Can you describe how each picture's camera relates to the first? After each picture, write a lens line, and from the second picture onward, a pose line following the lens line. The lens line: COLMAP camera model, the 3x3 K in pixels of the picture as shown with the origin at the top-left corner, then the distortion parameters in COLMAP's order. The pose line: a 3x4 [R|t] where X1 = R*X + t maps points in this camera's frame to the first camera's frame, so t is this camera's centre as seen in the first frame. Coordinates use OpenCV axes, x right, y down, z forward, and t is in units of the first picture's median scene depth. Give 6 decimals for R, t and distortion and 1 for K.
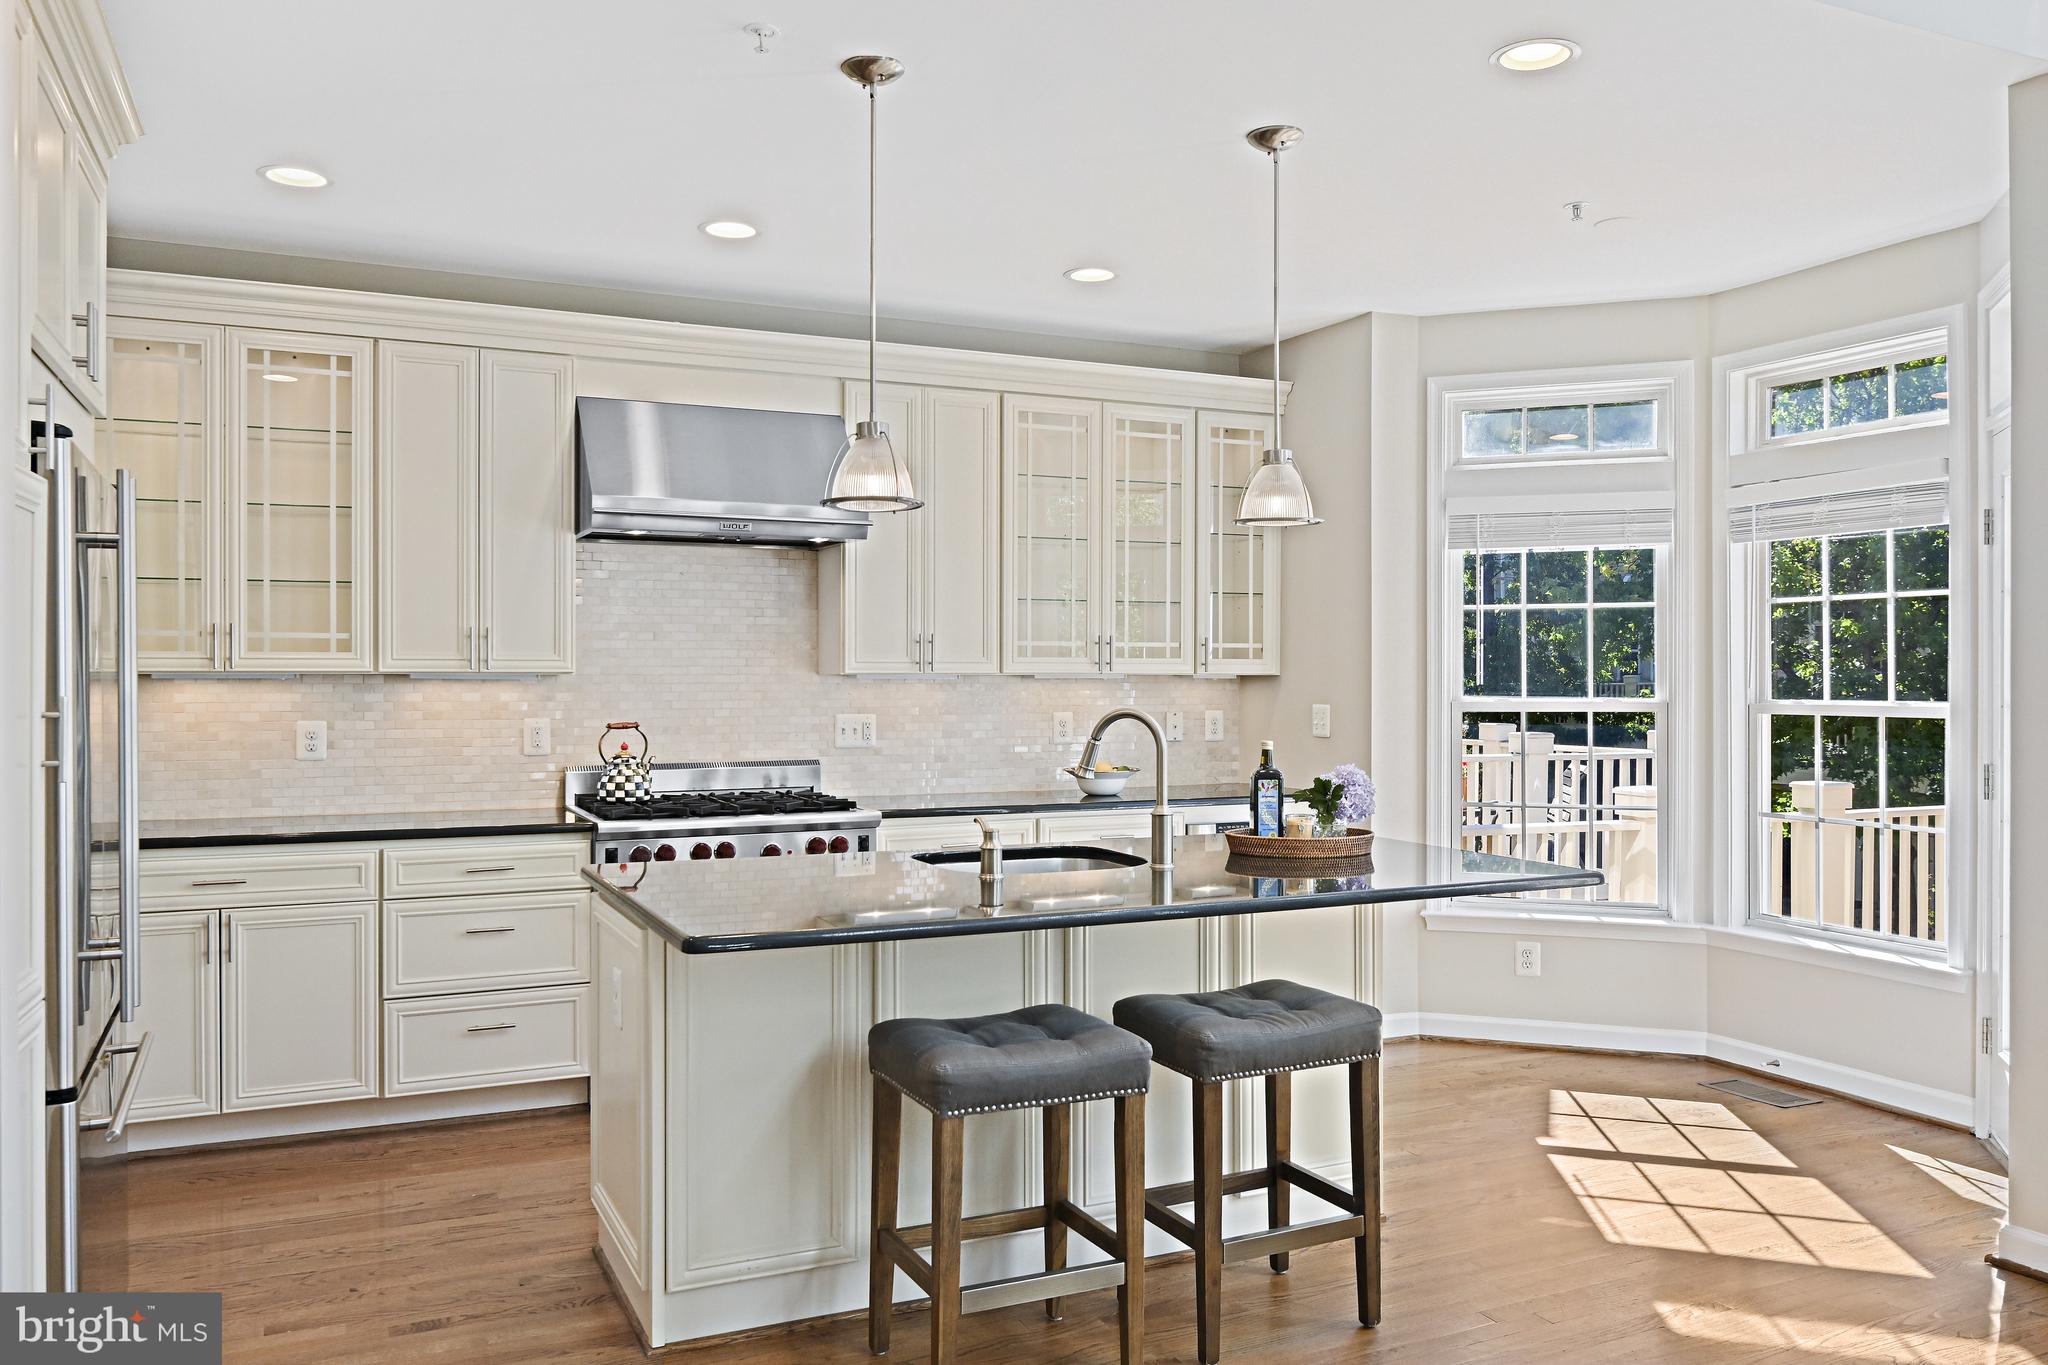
lens RADIAL K [[1567.9, 0, 1026.7], [0, 1567.9, 677.7], [0, 0, 1]] dist [-0.009249, 0.000922]
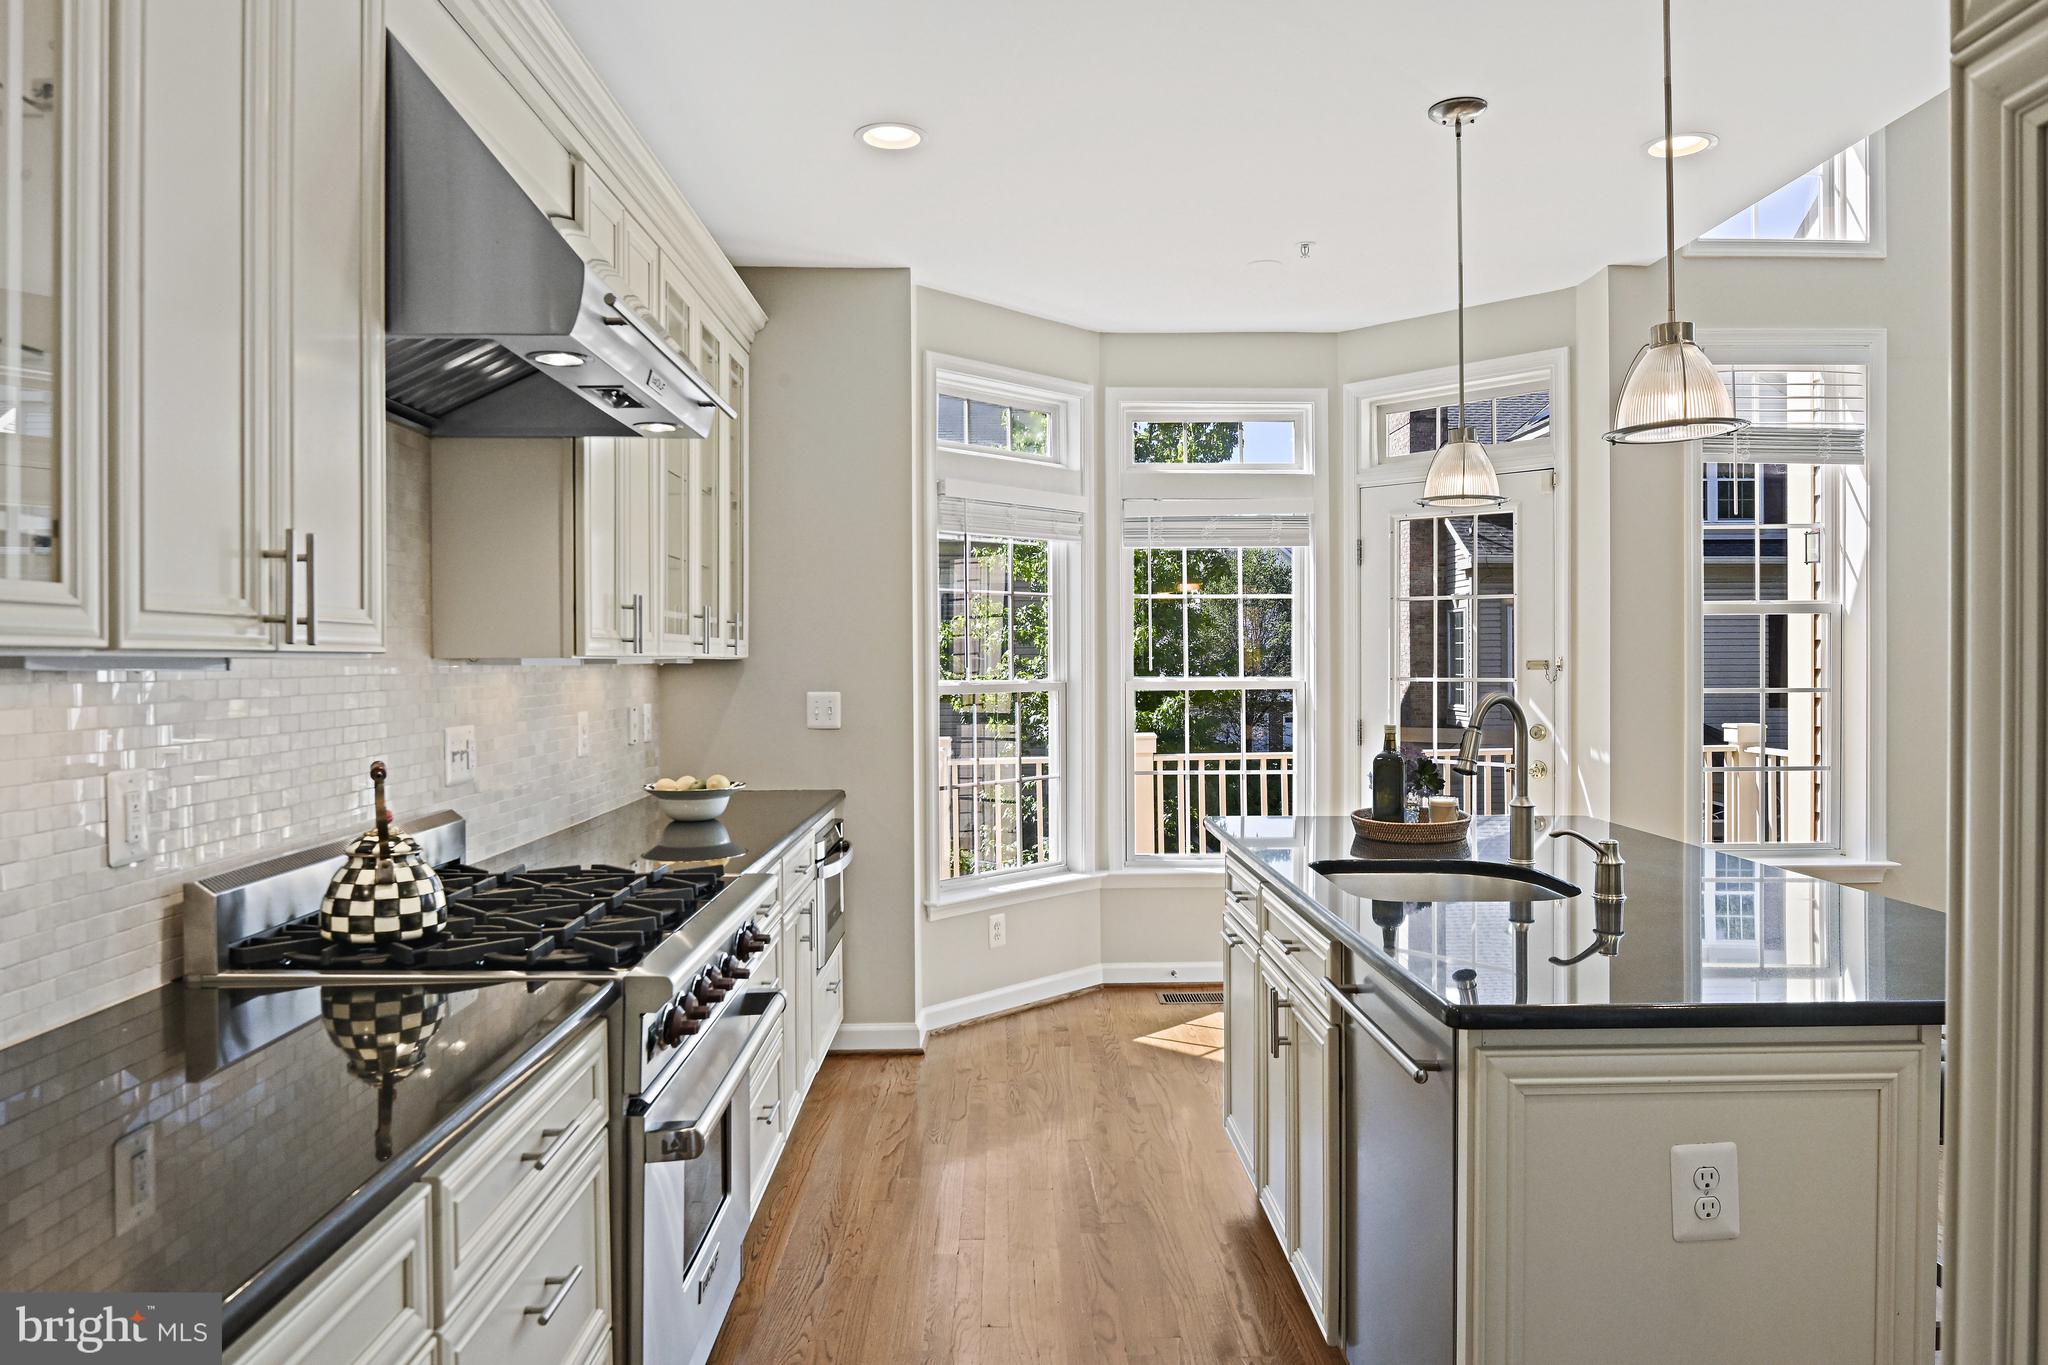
lens RADIAL K [[1359.2, 0, 1036.7], [0, 1359.2, 670.5], [0, 0, 1]] dist [-0.013065, -0.005334]
pose [[0.404655, -0.008913, 0.914426, -0.540803], [0.005102, 0.999959, 0.007489, -0.000238], [-0.914455, 0.001635, 0.404684, 0.666118]]
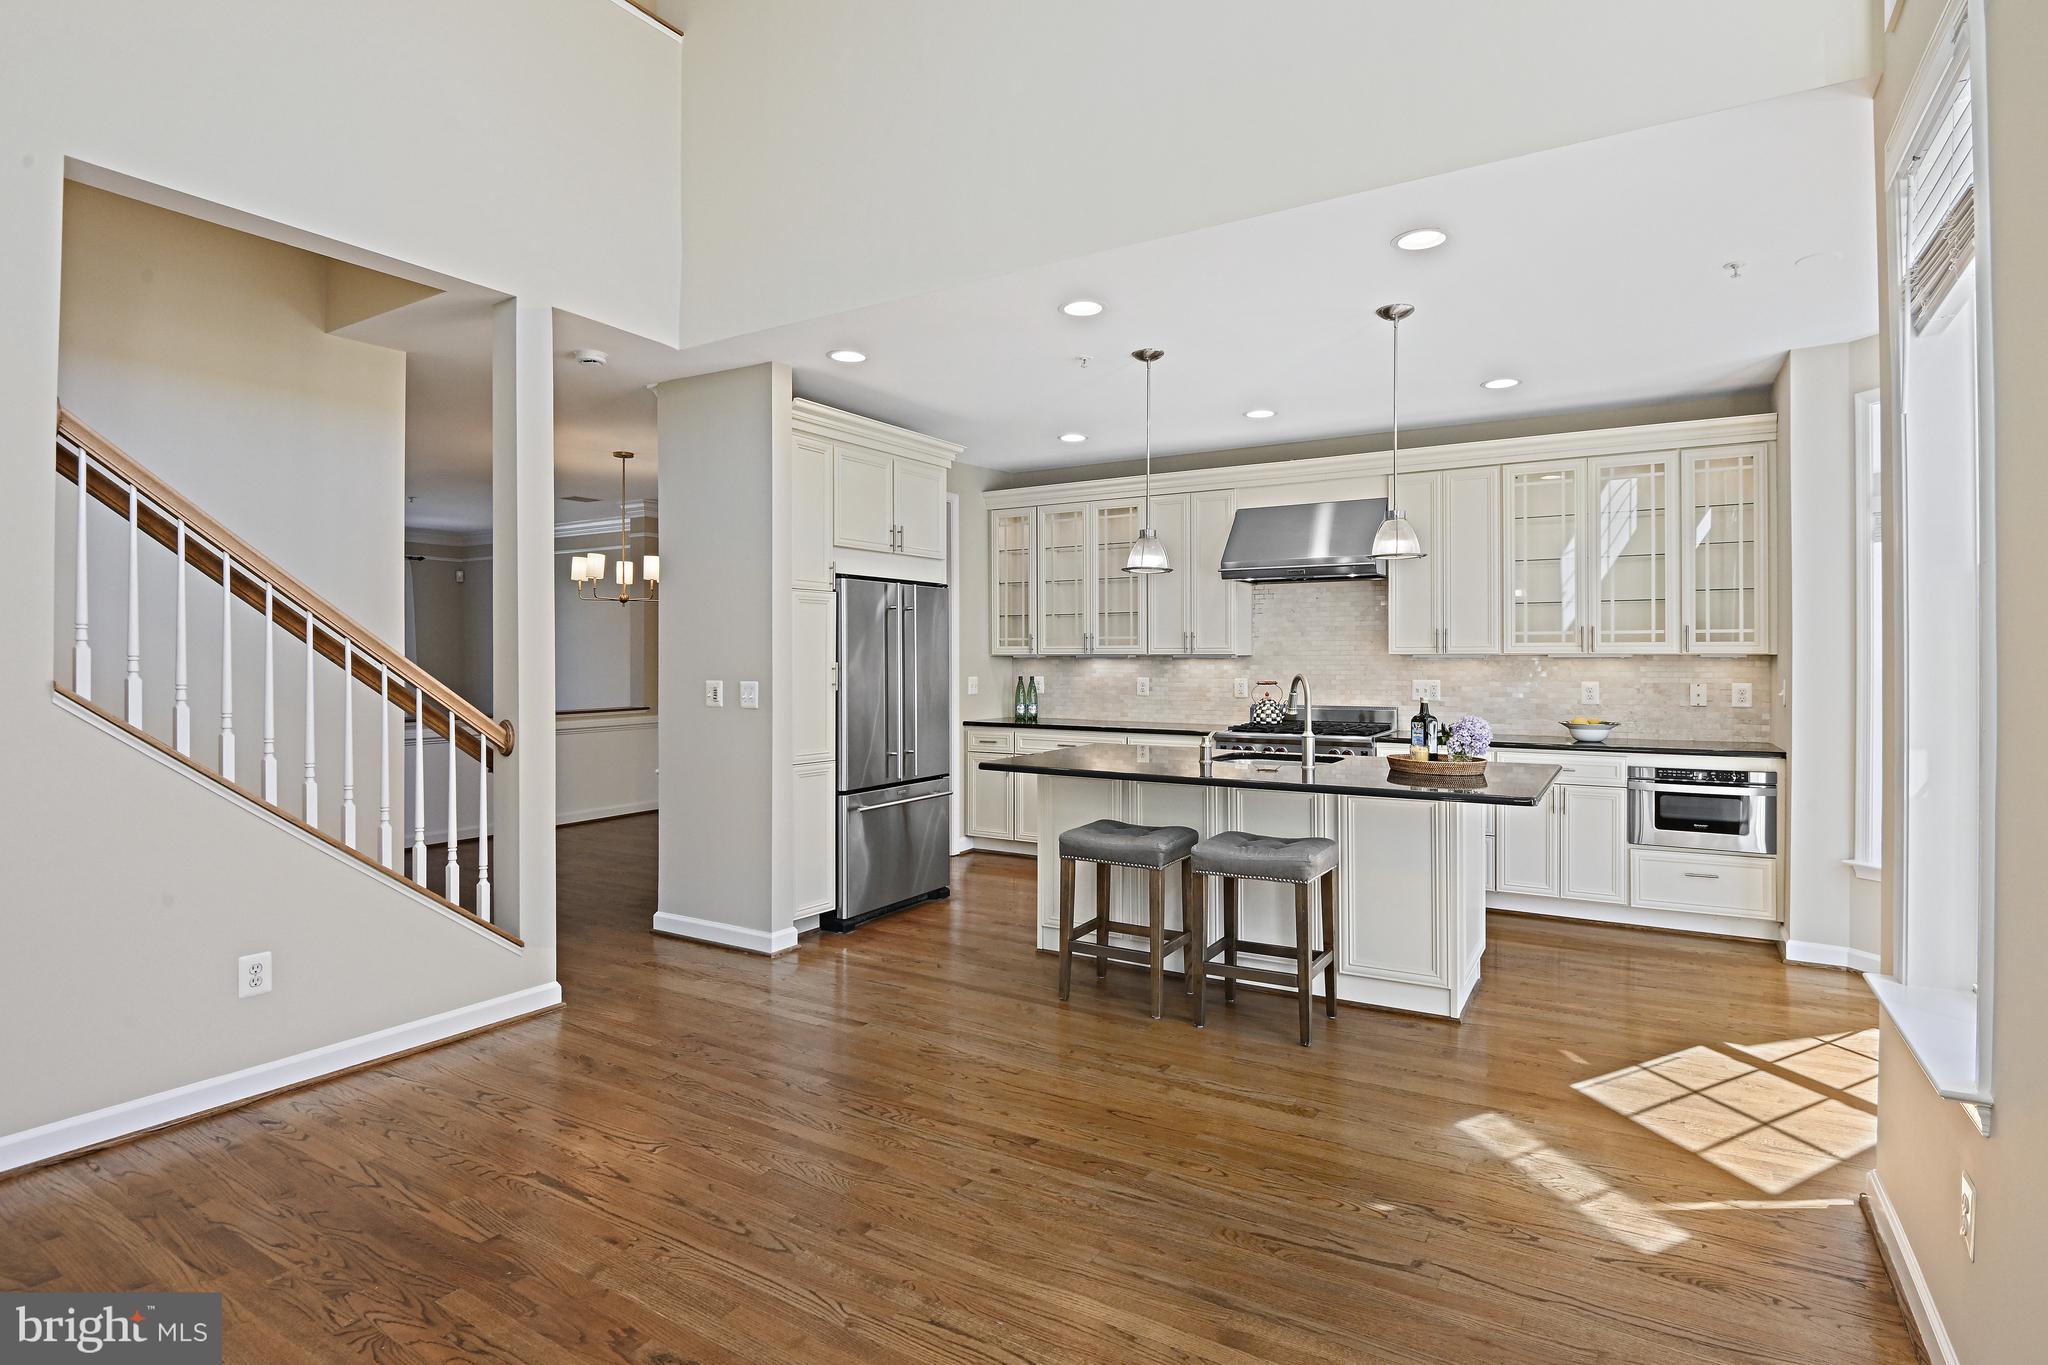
lens RADIAL K [[1038.9, 0, 1015.7], [0, 1038.9, 661.3], [0, 0, 1]] dist [-0.017289, -0.003072]
pose [[0.537497, 0.002184, -0.843263, 0.616657], [0.000330, 0.999996, 0.002800, 0.001384], [0.843266, -0.001783, 0.537494, 0.091433]]
